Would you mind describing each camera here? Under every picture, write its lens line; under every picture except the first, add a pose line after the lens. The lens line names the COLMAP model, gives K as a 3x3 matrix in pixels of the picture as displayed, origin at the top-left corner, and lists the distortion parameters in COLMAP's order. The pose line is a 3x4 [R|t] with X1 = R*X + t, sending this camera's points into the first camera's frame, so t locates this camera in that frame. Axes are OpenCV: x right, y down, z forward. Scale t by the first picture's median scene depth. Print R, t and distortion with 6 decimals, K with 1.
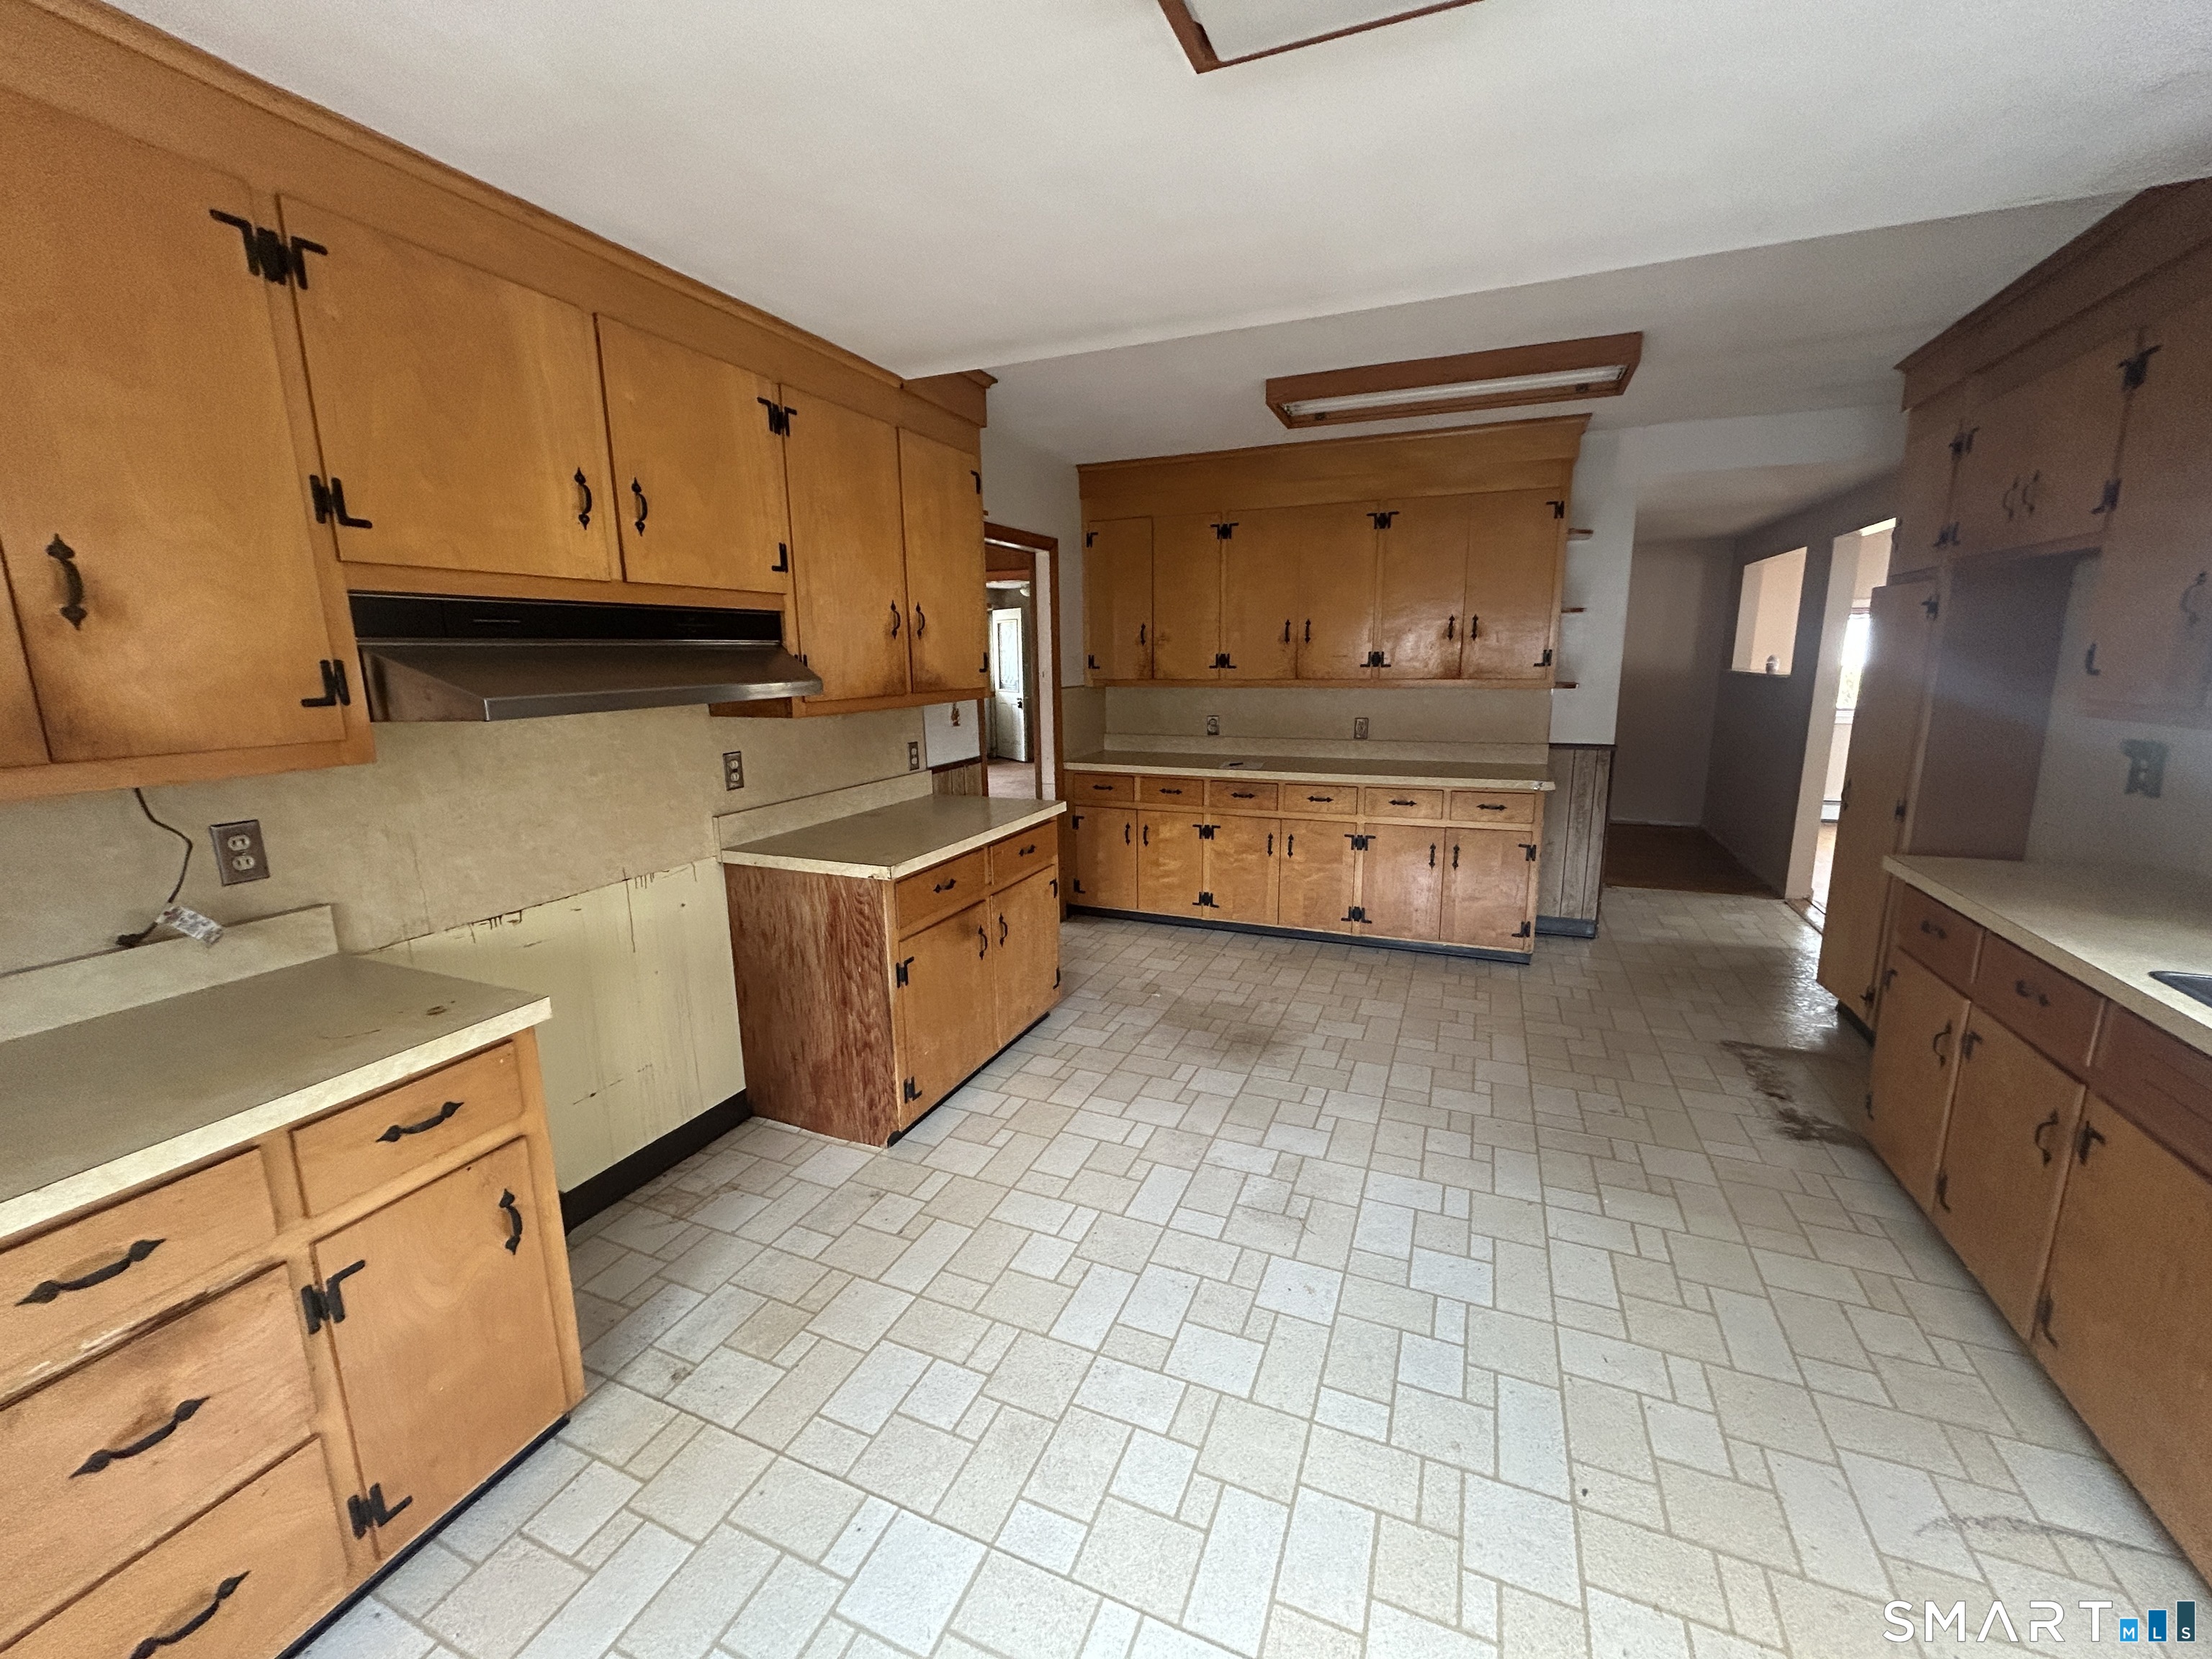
lens RADIAL K [[886.0, 0, 1096.3], [0, 886.0, 832.3], [0, 0, 1]] dist [-0.000757, 0.000385]
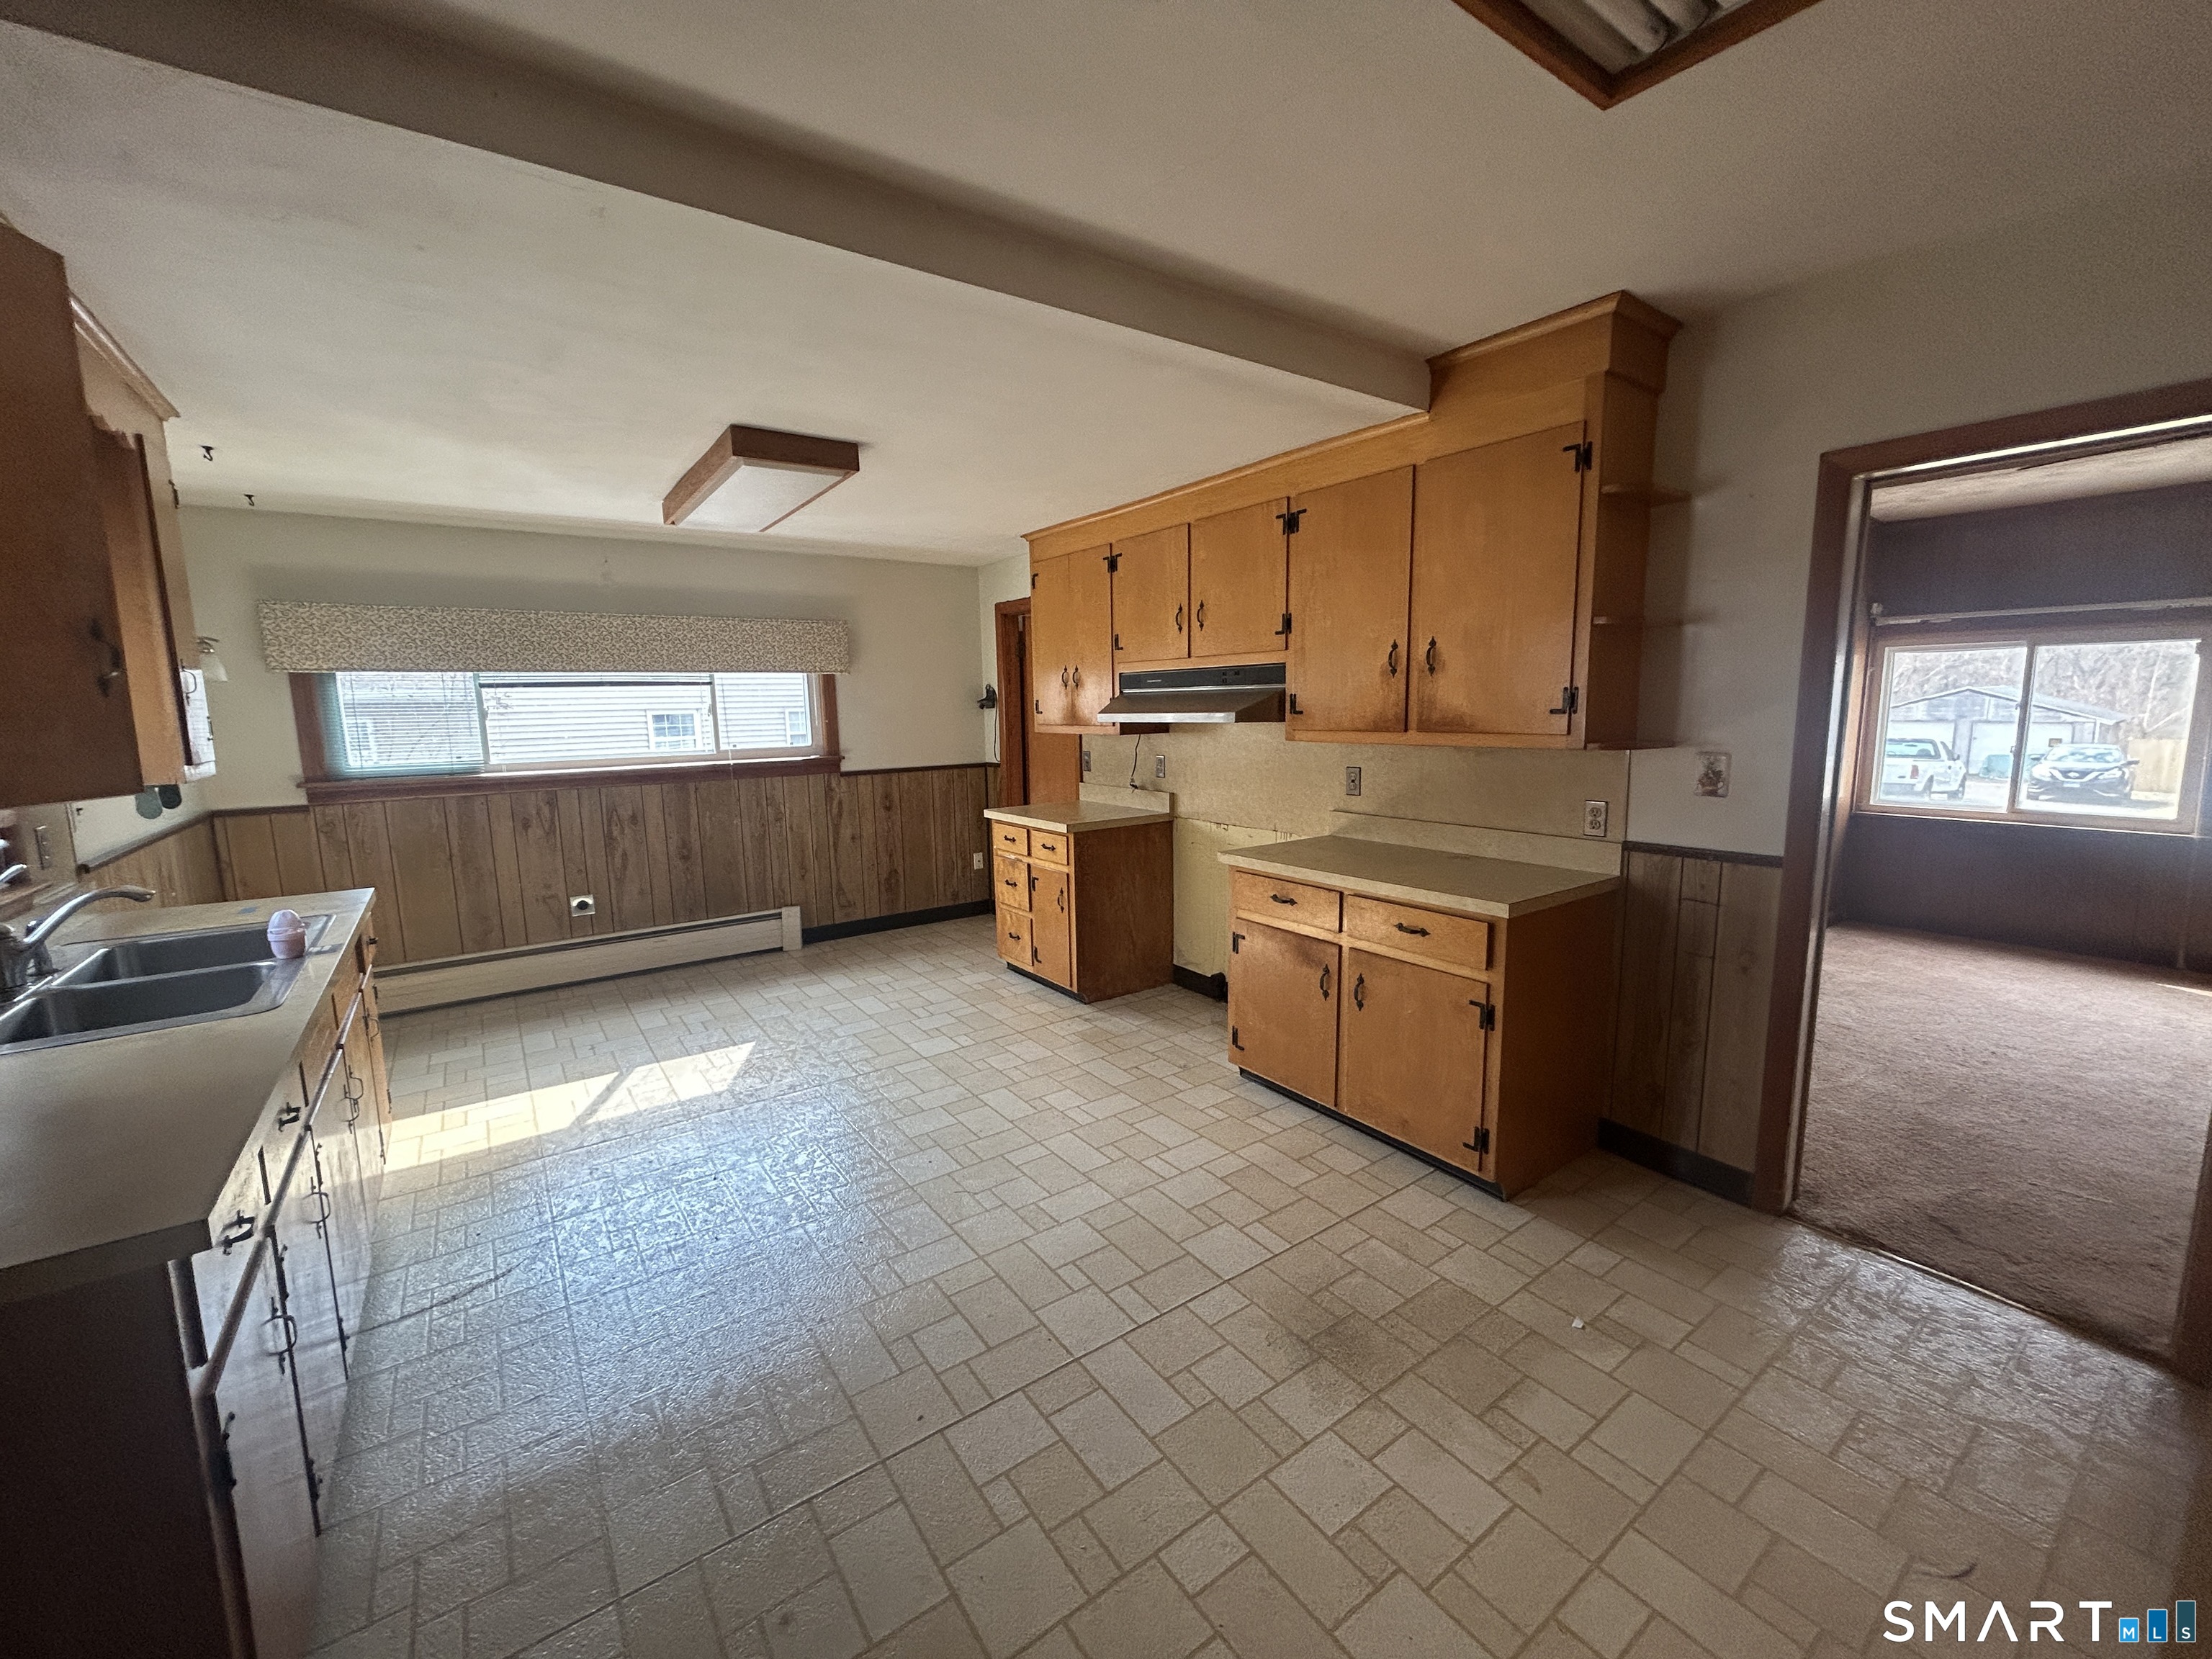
lens RADIAL K [[890.0, 0, 1102.2], [0, 890.0, 828.9], [0, 0, 1]] dist [-0.000154, 0.001153]
pose [[-0.519438, 0.145011, -0.842114, 0.870109], [-0.145783, 0.956009, 0.254547, -0.274355], [0.841981, 0.254987, -0.475447, 1.300494]]
